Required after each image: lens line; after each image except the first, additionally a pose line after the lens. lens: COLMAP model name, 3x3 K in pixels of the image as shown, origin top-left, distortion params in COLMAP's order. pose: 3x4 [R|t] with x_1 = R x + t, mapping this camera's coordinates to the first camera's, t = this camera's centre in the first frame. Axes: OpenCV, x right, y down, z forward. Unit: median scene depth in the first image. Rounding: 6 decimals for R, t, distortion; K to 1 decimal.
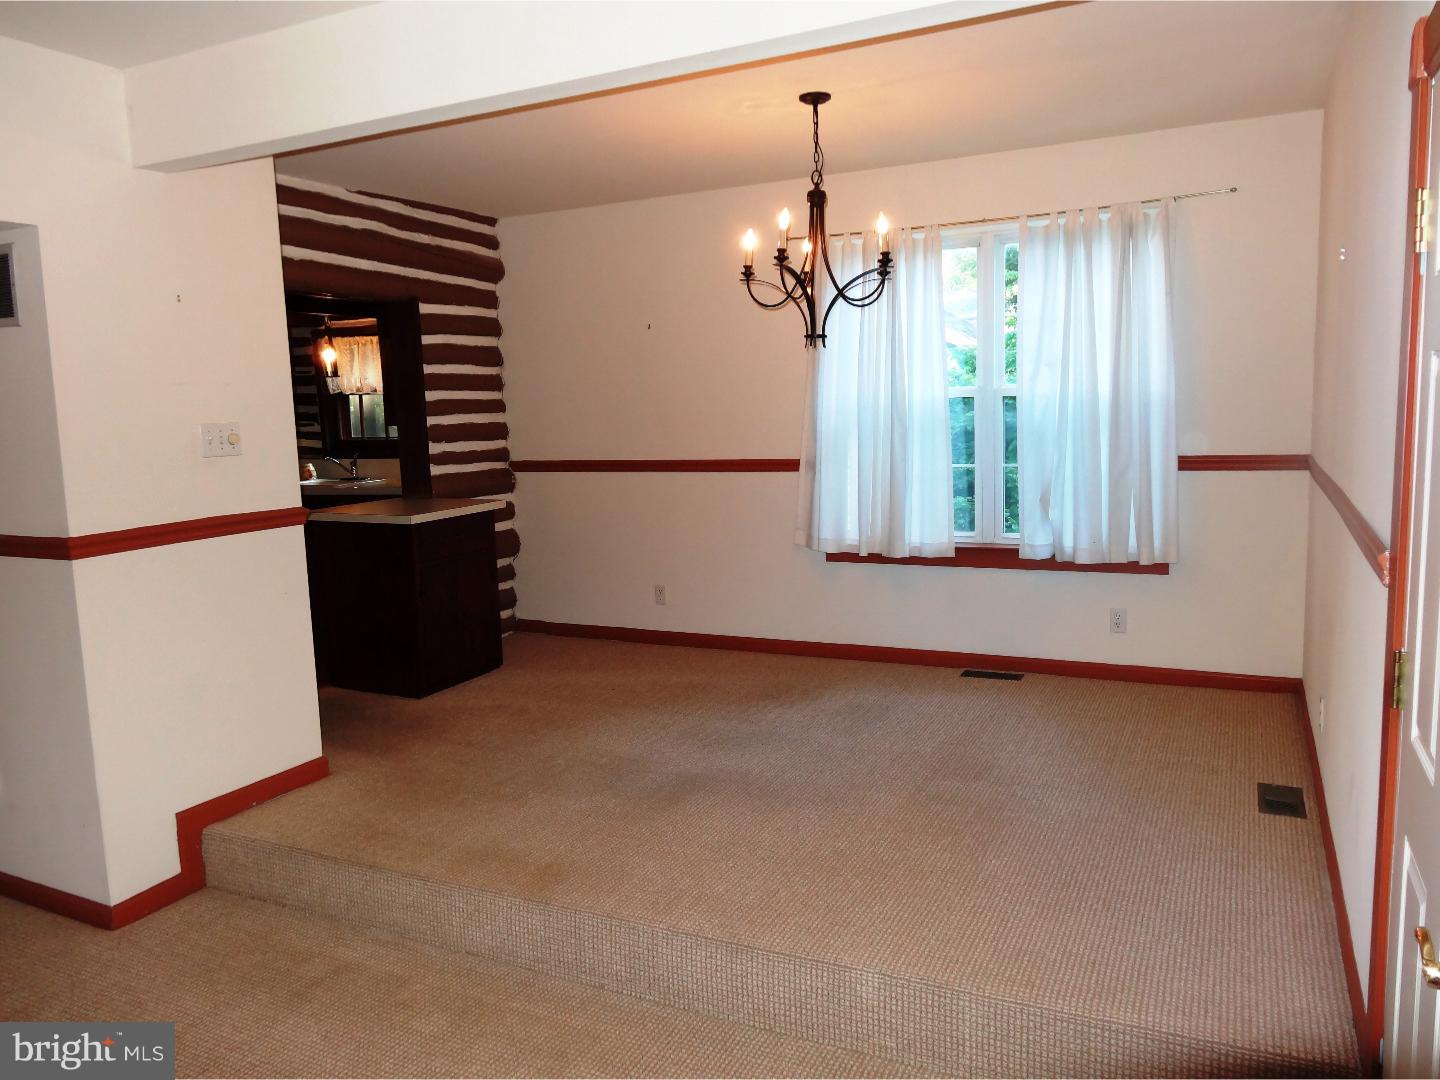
lens RADIAL K [[1045.0, 0, 720.0], [0, 1045.0, 540.0], [0, 0, 1]] dist [-0.008404, 0.005233]
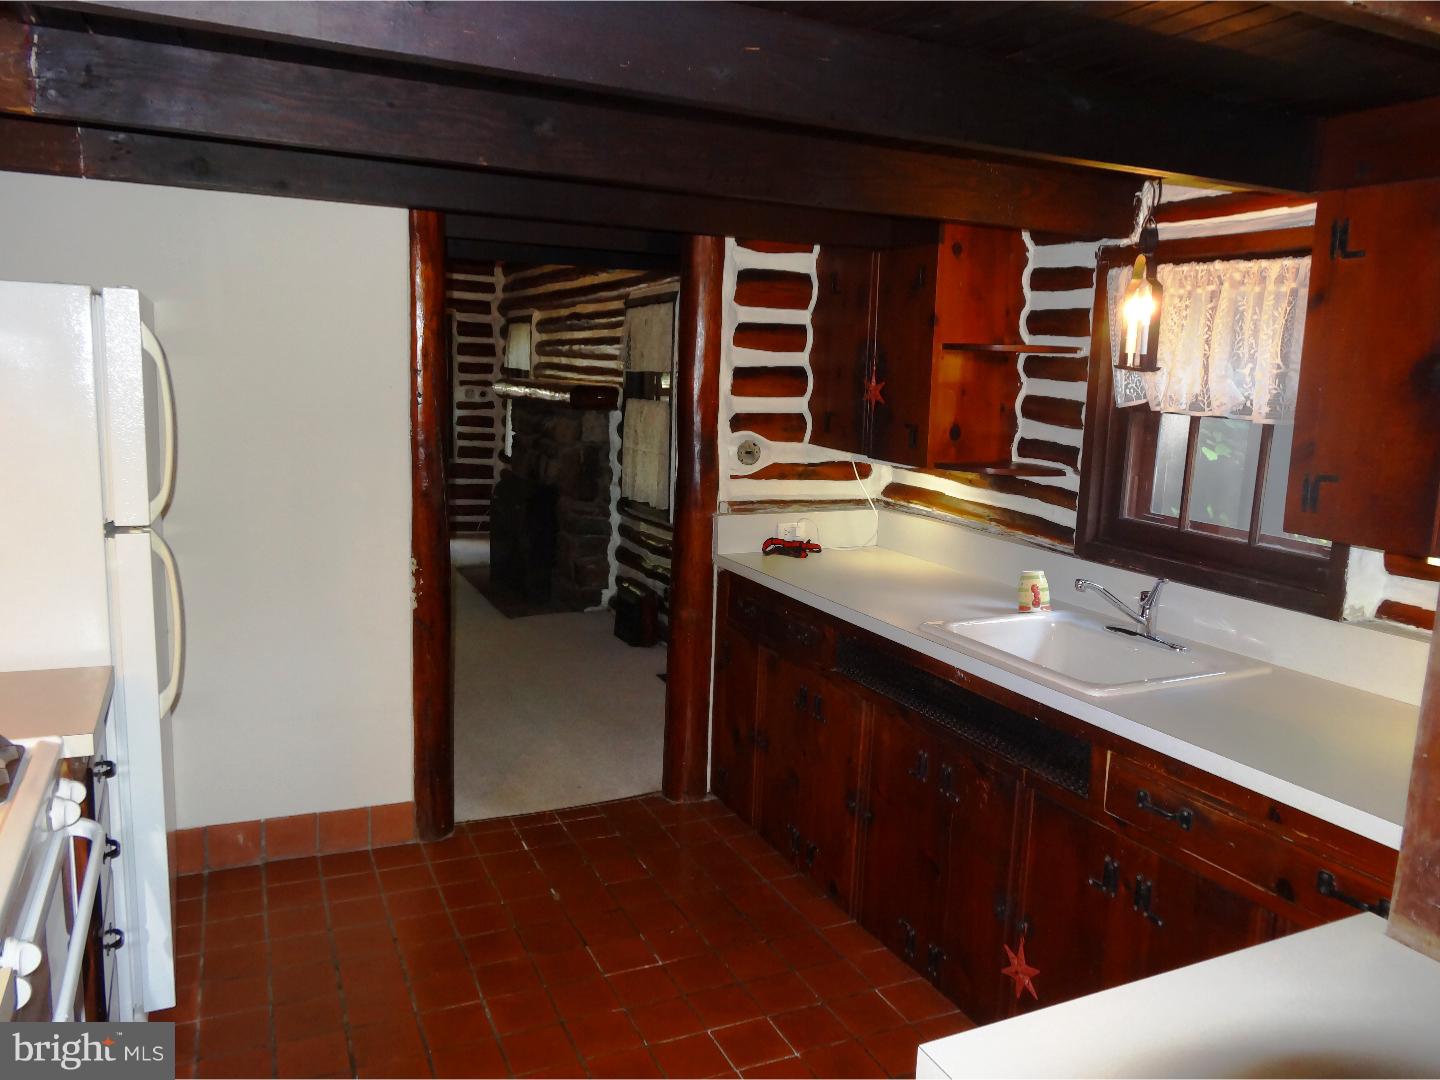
lens RADIAL K [[1045.0, 0, 720.0], [0, 1045.0, 540.0], [0, 0, 1]] dist [-0.008404, 0.005233]
pose [[0.776084, 0.170095, -0.607257, -0.241215], [-0.146558, 0.985221, 0.088661, -0.103715], [0.613363, 0.020190, 0.789543, 0.593043]]
